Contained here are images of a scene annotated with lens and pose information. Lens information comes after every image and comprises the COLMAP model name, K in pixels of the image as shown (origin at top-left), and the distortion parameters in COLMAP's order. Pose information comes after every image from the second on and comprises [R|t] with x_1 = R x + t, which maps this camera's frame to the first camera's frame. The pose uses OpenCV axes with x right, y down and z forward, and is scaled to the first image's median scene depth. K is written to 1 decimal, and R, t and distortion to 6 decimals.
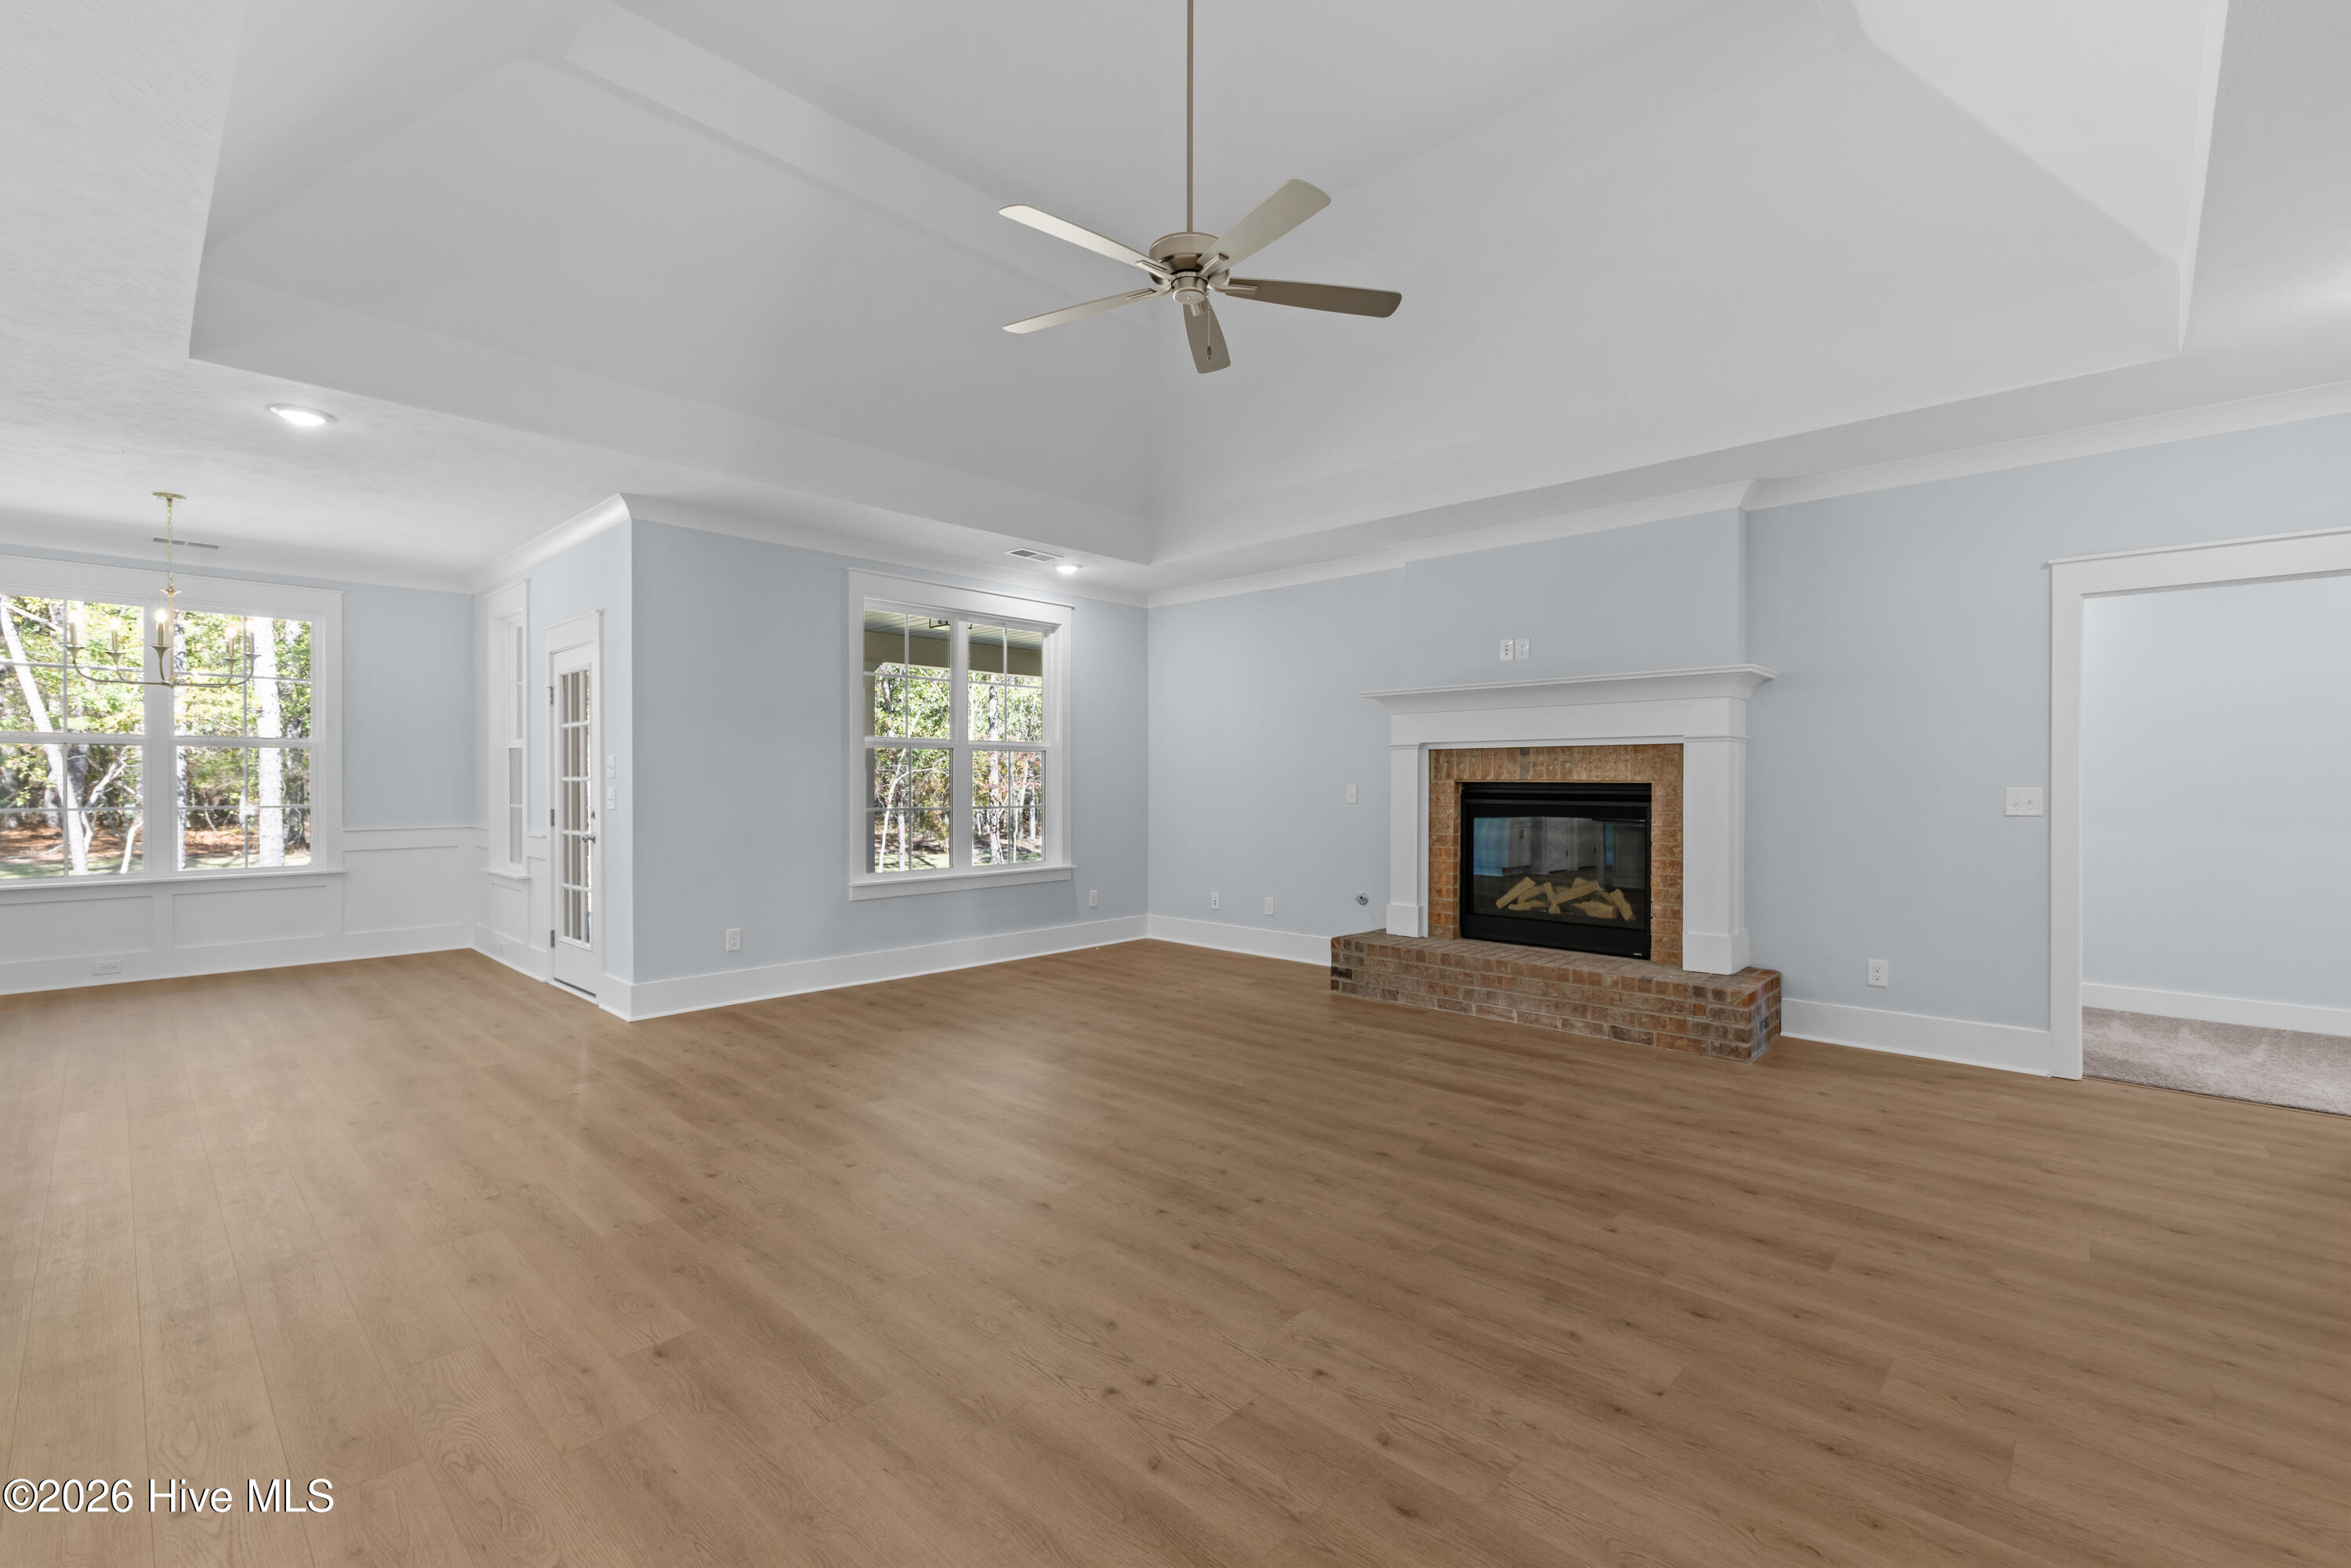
lens RADIAL K [[1013.4, 0, 1189.4], [0, 1013.4, 785.2], [0, 0, 1]] dist [-0.004843, 0.002166]
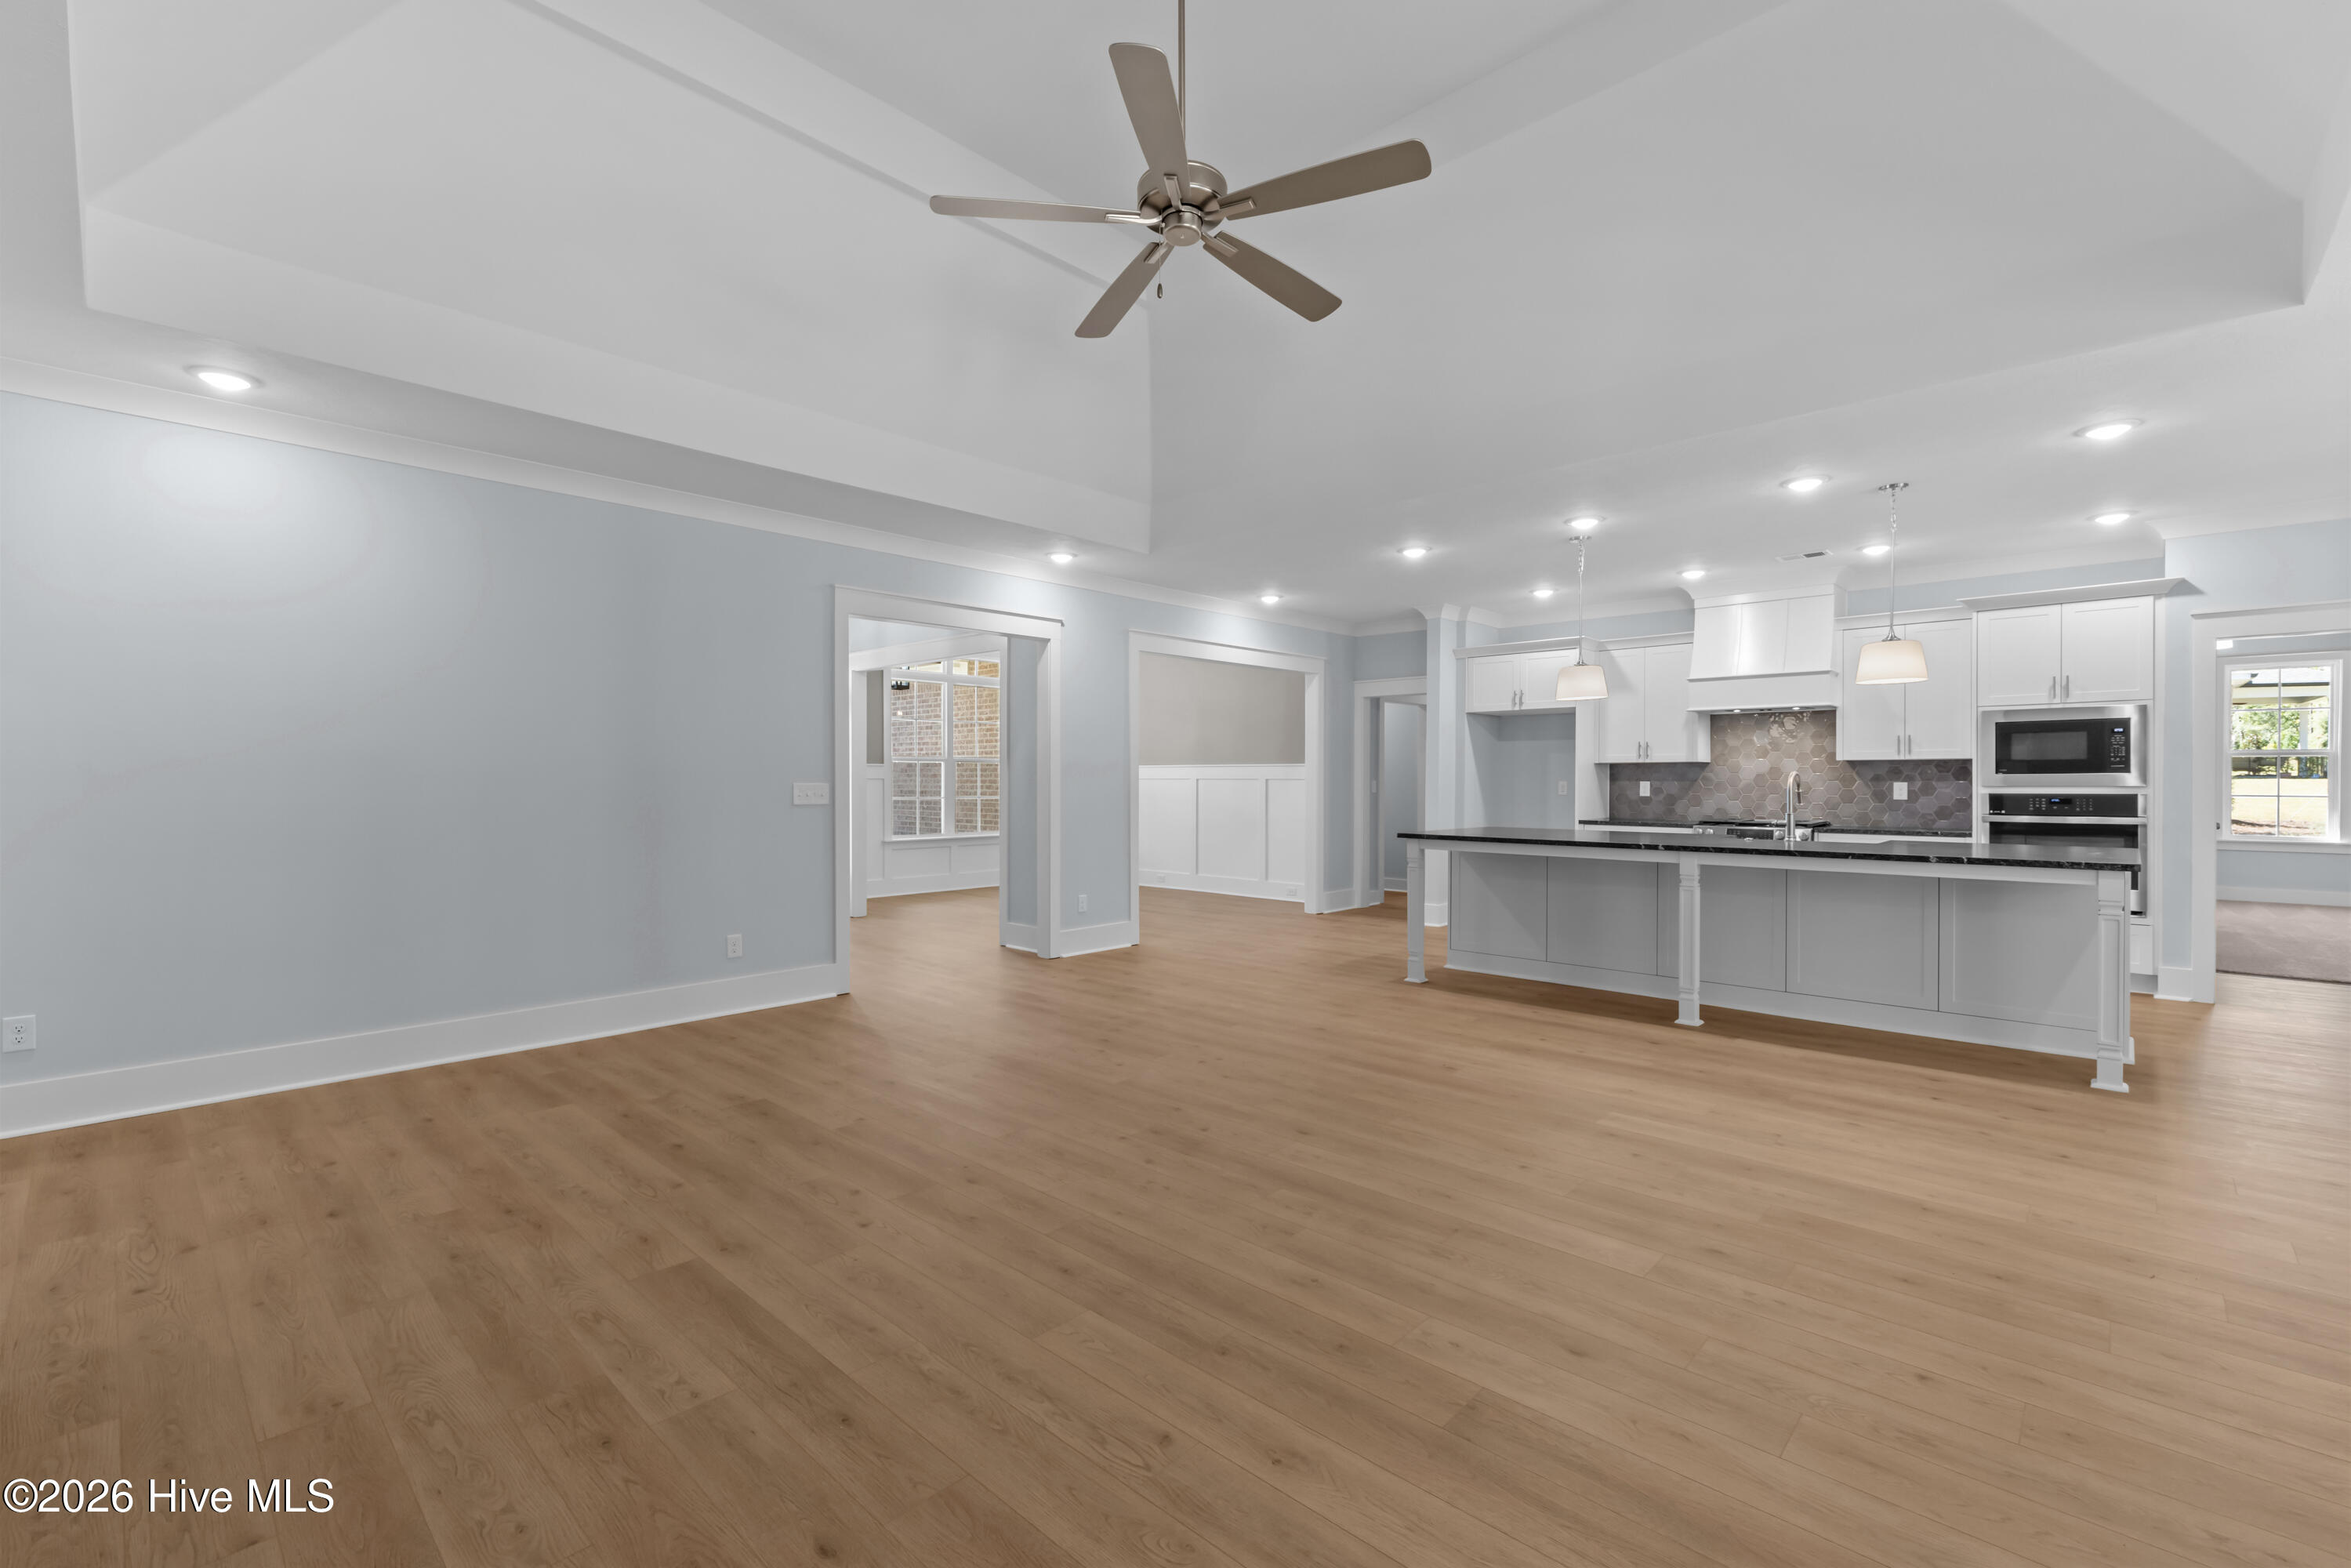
lens RADIAL K [[1013.4, 0, 1174.6], [0, 1013.4, 787.7], [0, 0, 1]] dist [-0.004843, 0.002166]
pose [[-0.999921, -0.002415, 0.012301, -0.002561], [-0.002219, 0.999871, 0.015917, -0.006836], [-0.012338, 0.015888, -0.999798, 1.296655]]
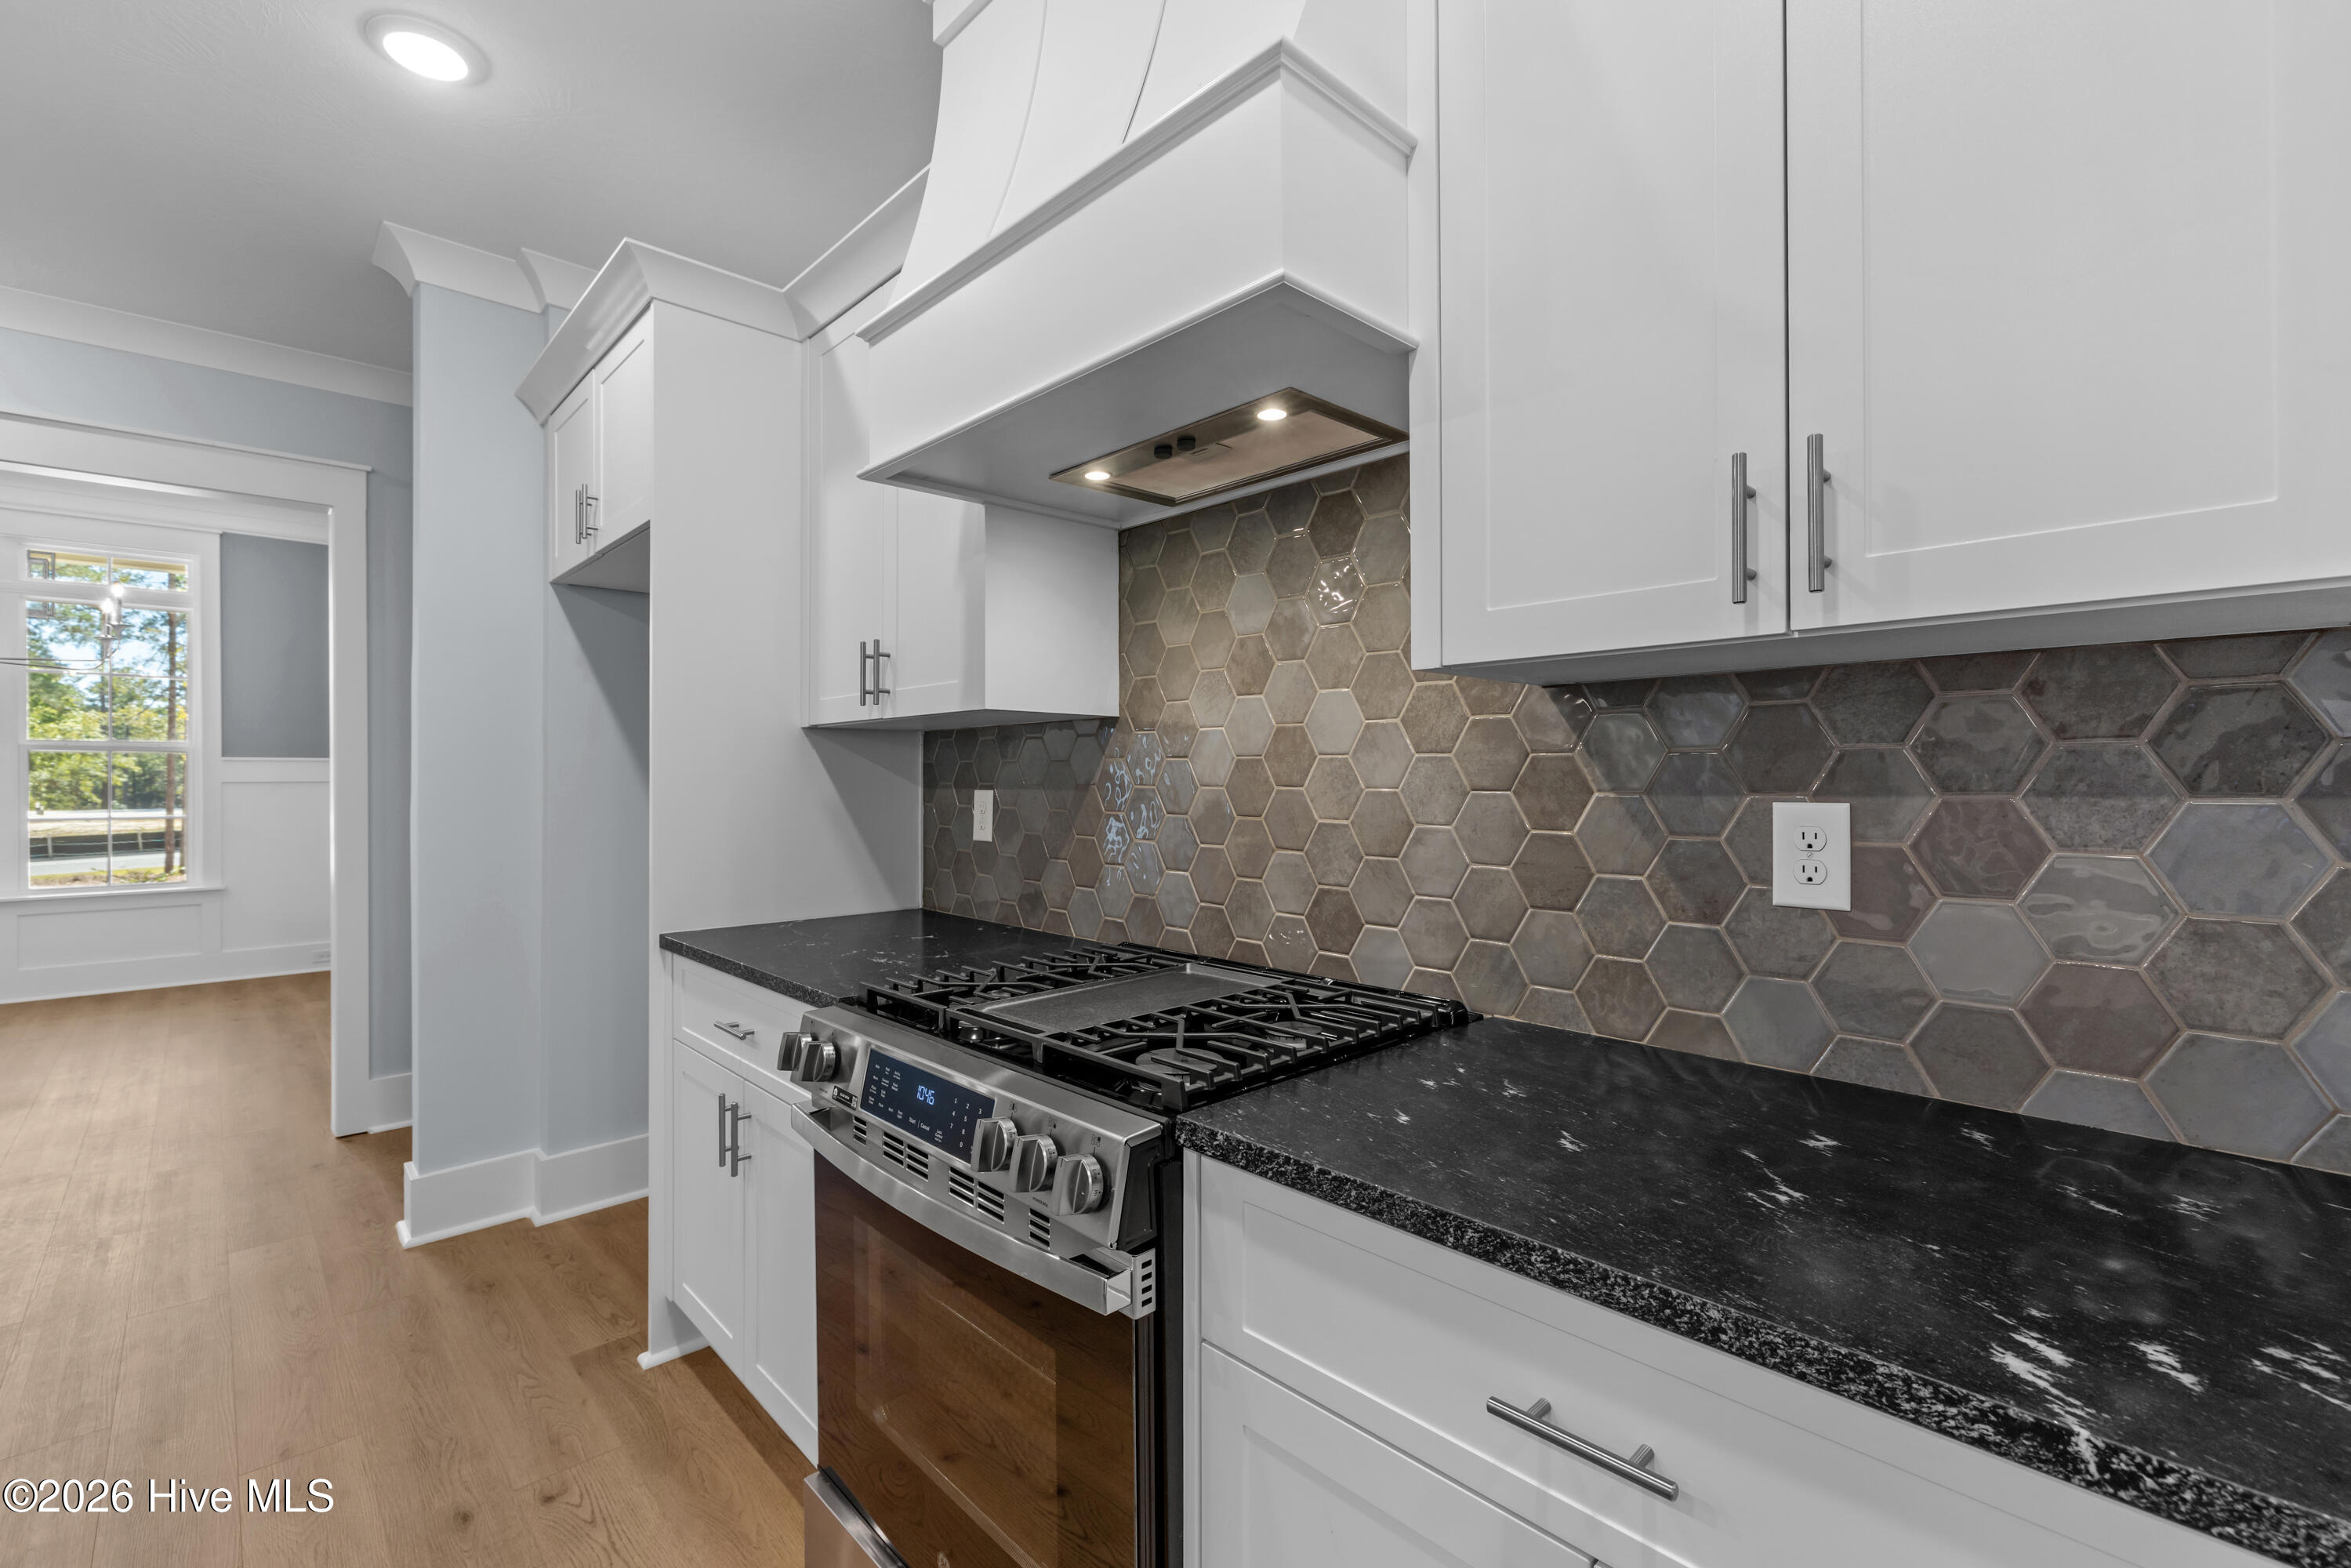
lens RADIAL K [[1013.4, 0, 1171.2], [0, 1013.4, 779.4], [0, 0, 1]] dist [-0.004843, 0.002166]
pose [[-0.997513, -0.003576, 0.070397, -0.857346], [-0.003345, 0.999989, 0.003393, 0.000663], [-0.070408, 0.003150, -0.997513, 0.128582]]
